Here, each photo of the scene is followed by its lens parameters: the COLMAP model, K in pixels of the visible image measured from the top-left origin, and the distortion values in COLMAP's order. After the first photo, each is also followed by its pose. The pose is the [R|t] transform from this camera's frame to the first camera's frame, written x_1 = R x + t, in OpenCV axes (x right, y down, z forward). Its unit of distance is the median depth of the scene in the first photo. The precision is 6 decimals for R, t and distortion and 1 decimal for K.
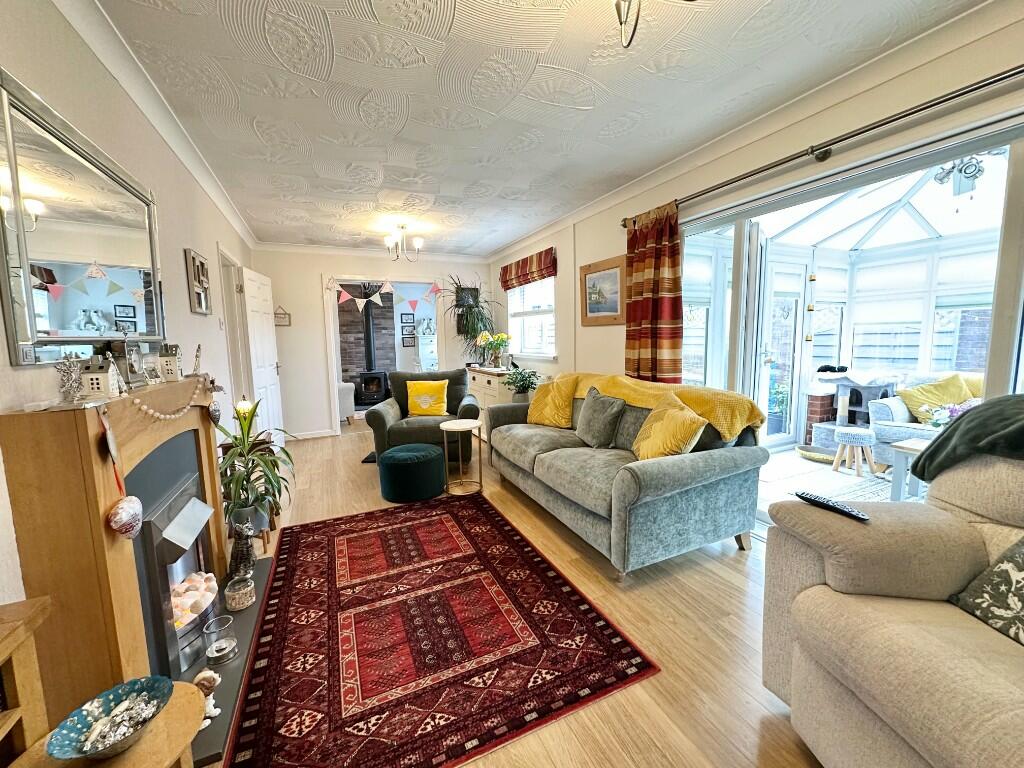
lens RADIAL K [[408.5, 0, 512.0], [0, 408.5, 384.0], [0, 0, 1]] dist [-0.001911, 0.000148]
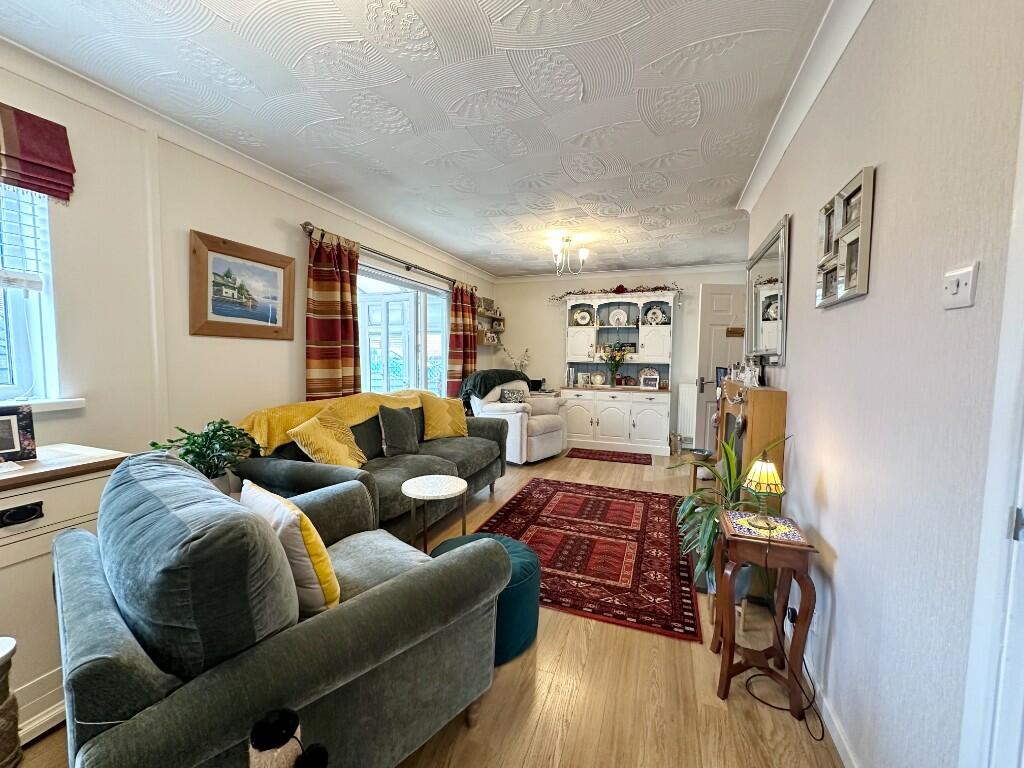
lens RADIAL K [[408.5, 0, 512.0], [0, 408.5, 384.0], [0, 0, 1]] dist [-0.001911, 0.000148]
pose [[-0.707001, -0.034915, 0.706350, -1.016925], [0.083833, 0.987601, 0.132727, -0.208912], [-0.702226, 0.153054, -0.695308, 2.044936]]
